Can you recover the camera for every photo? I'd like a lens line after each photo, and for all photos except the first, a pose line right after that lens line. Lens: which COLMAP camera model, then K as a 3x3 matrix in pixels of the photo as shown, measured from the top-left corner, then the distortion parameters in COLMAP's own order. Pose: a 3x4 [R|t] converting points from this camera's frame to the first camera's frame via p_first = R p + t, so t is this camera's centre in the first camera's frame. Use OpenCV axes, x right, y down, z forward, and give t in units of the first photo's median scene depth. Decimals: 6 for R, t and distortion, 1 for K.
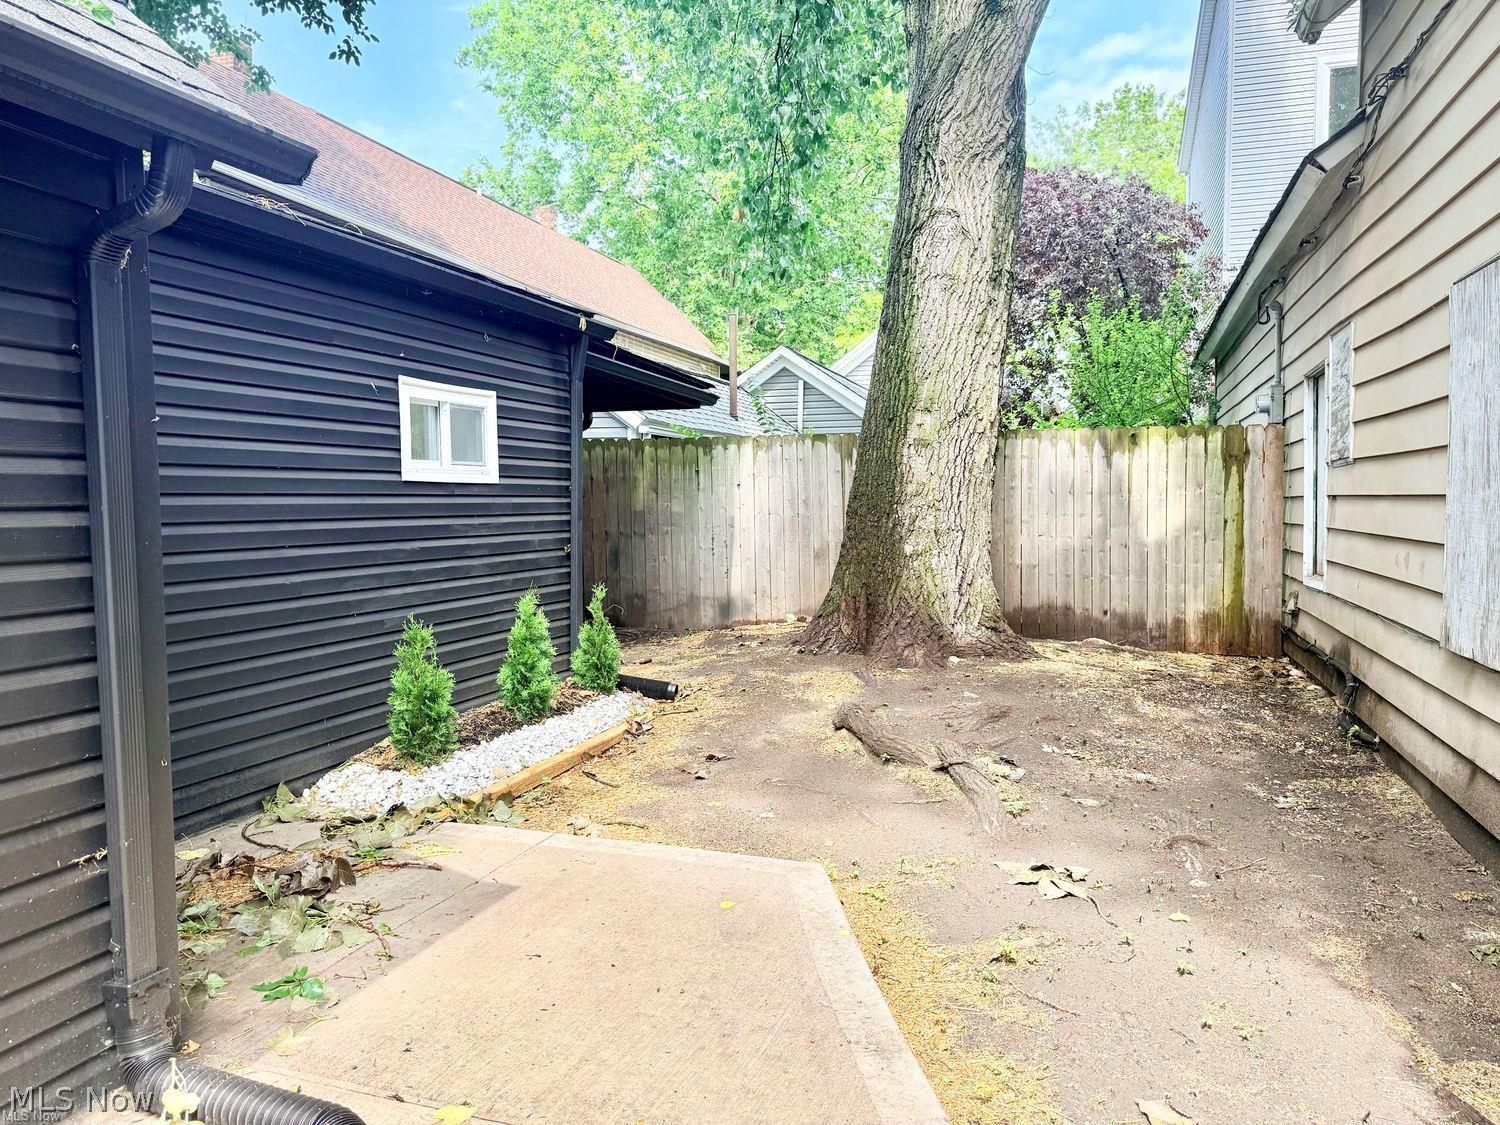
lens RADIAL K [[1070.4, 0, 750.0], [0, 1070.4, 562.5], [0, 0, 1]] dist [-0.002544, -0.000903]
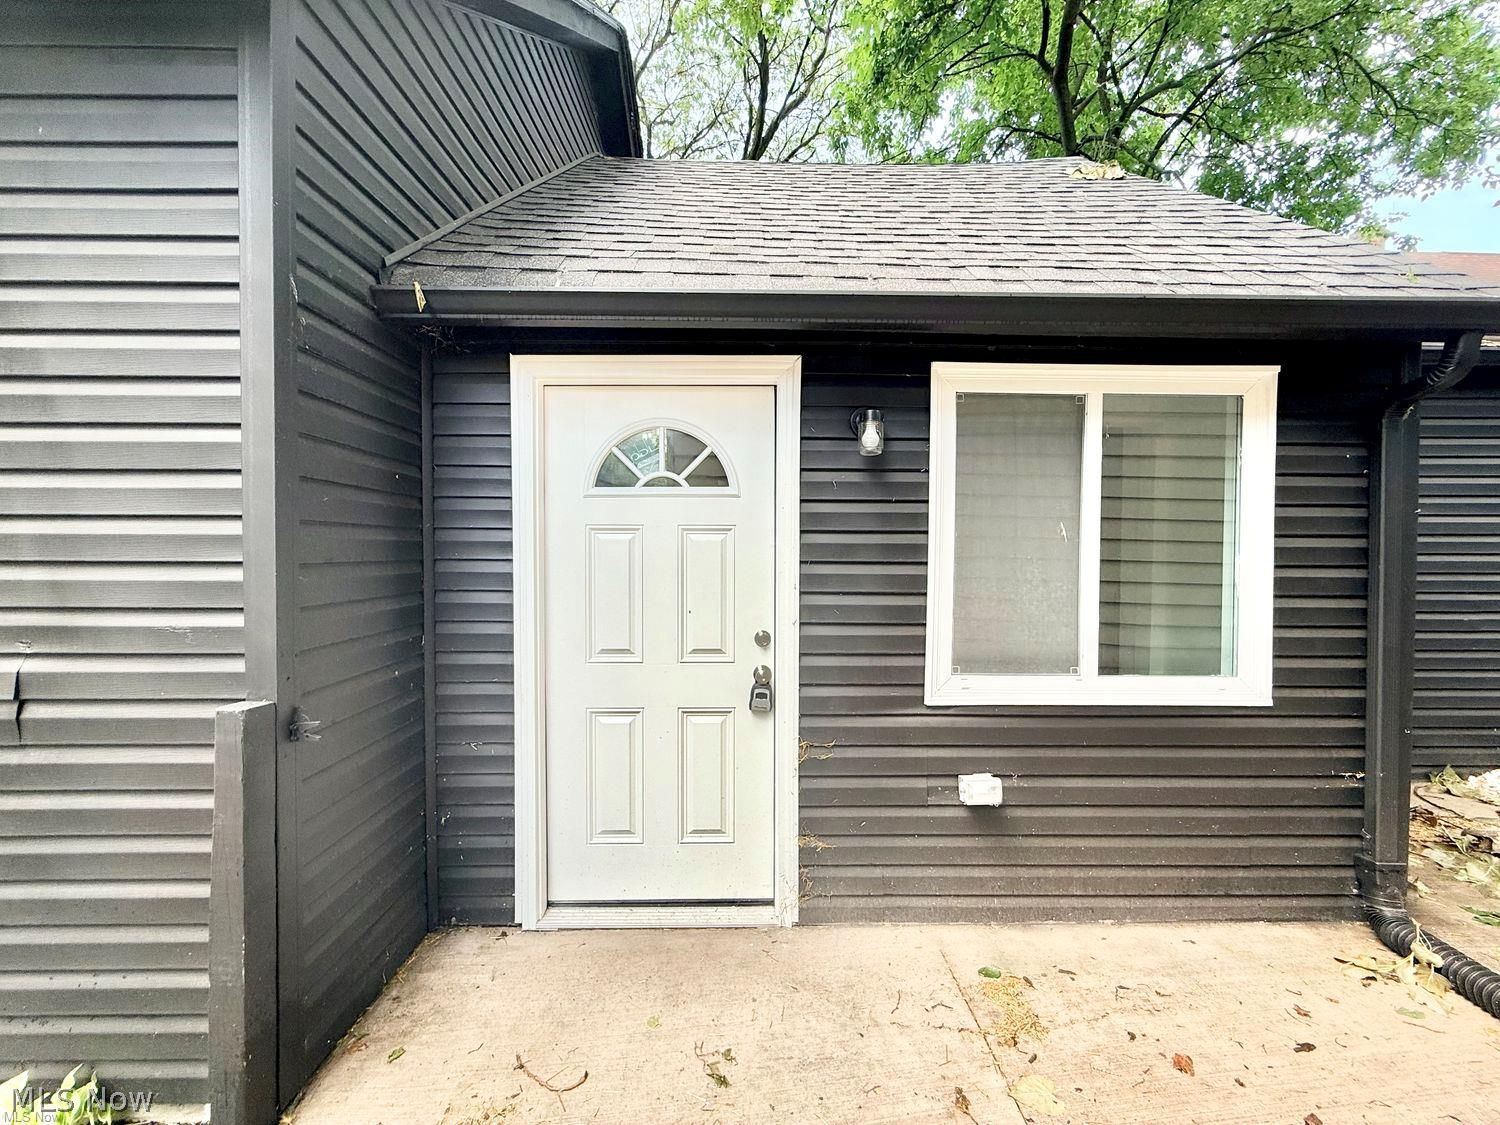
lens RADIAL K [[598.1, 0, 746.9], [0, 598.1, 560.9], [0, 0, 1]] dist [0.000241, -0.000615]
pose [[0.337984, 0.027781, -0.940742, -0.066008], [-0.062393, 0.998027, 0.007057, -0.005757], [0.939081, 0.056311, 0.339051, -0.220031]]
